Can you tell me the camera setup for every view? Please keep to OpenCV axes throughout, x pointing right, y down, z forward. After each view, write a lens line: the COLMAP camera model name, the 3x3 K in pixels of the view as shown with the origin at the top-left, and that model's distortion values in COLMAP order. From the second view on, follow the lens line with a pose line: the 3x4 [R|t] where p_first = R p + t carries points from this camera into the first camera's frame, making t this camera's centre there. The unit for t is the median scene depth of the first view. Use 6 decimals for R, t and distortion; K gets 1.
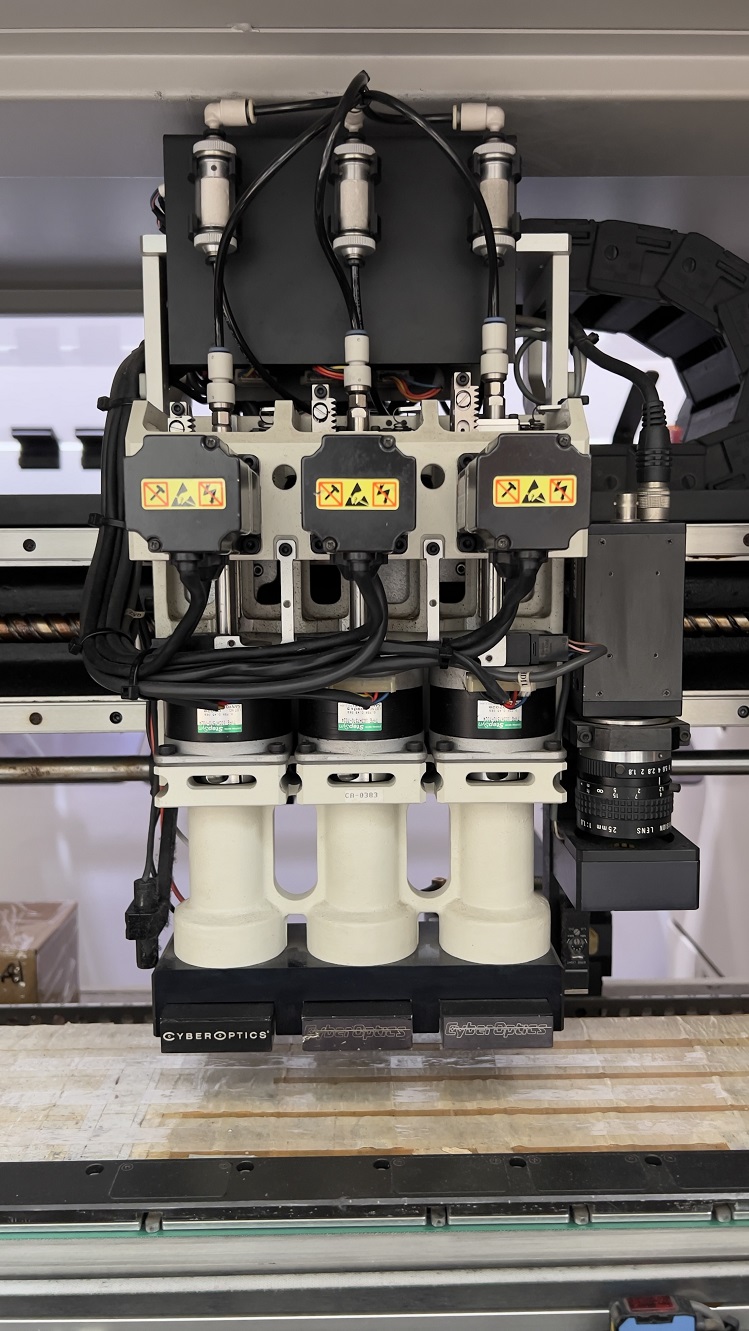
lens RADIAL K [[988.0, 0, 383.8], [0, 988.0, 665.6], [0, 0, 1]] dist [0.015886, -0.035320]
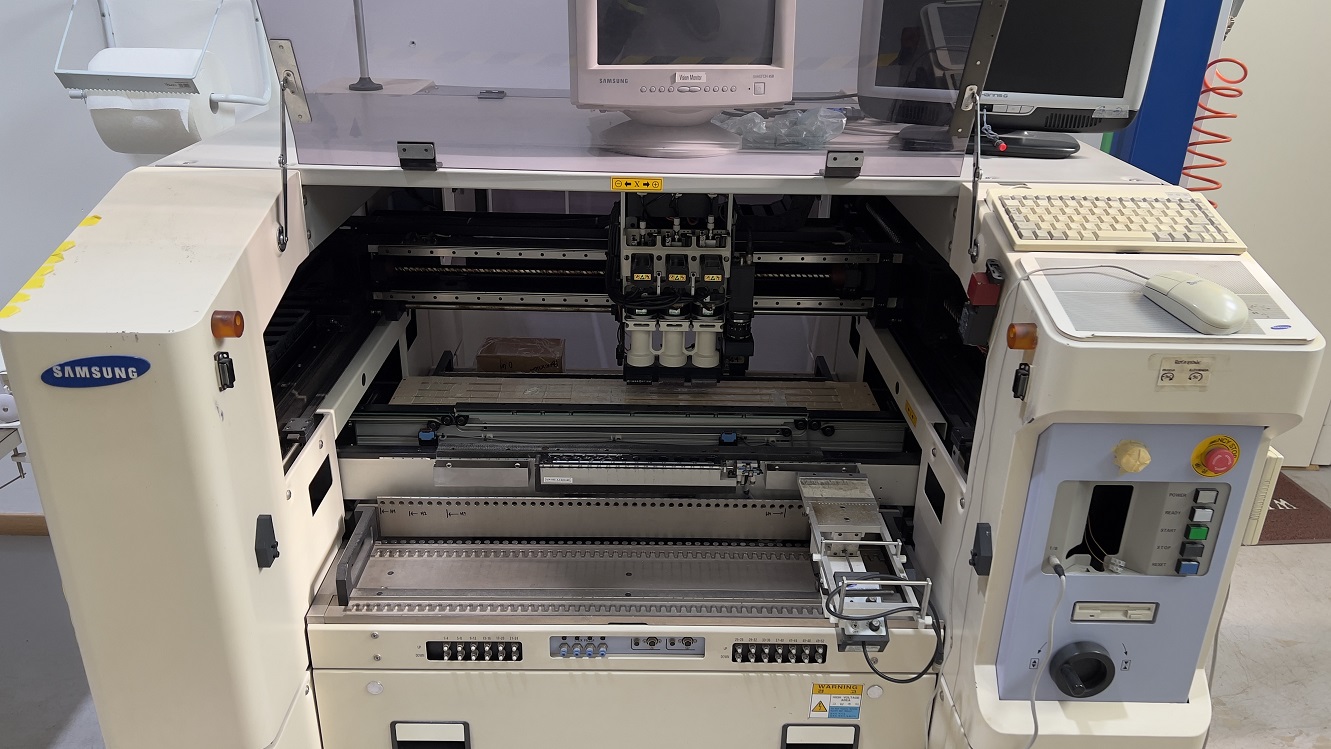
lens RADIAL K [[988.0, 0, 661.9], [0, 988.0, 372.5], [0, 0, 1]] dist [0.015886, -0.035320]
pose [[0.999536, 0.030142, 0.004416, -0.087667], [-0.029967, 0.946746, 0.320585, -1.034666], [0.005483, -0.320568, 0.947210, -3.031680]]
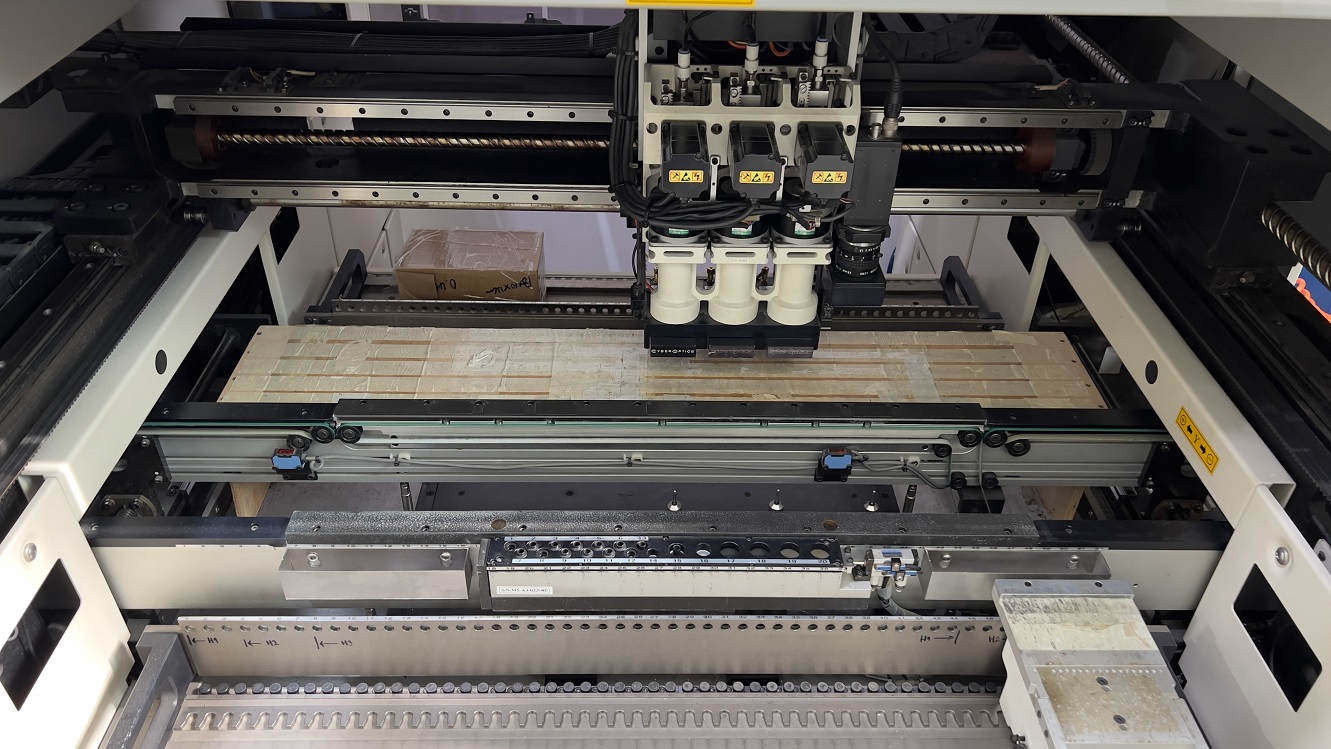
lens RADIAL K [[988.0, 0, 664.3], [0, 988.0, 377.9], [0, 0, 1]] dist [0.015886, -0.035320]
pose [[0.999557, 0.026439, 0.013634, -0.216735], [-0.029670, 0.853165, 0.520797, -0.801436], [0.002137, -0.520971, 0.853572, -1.058184]]
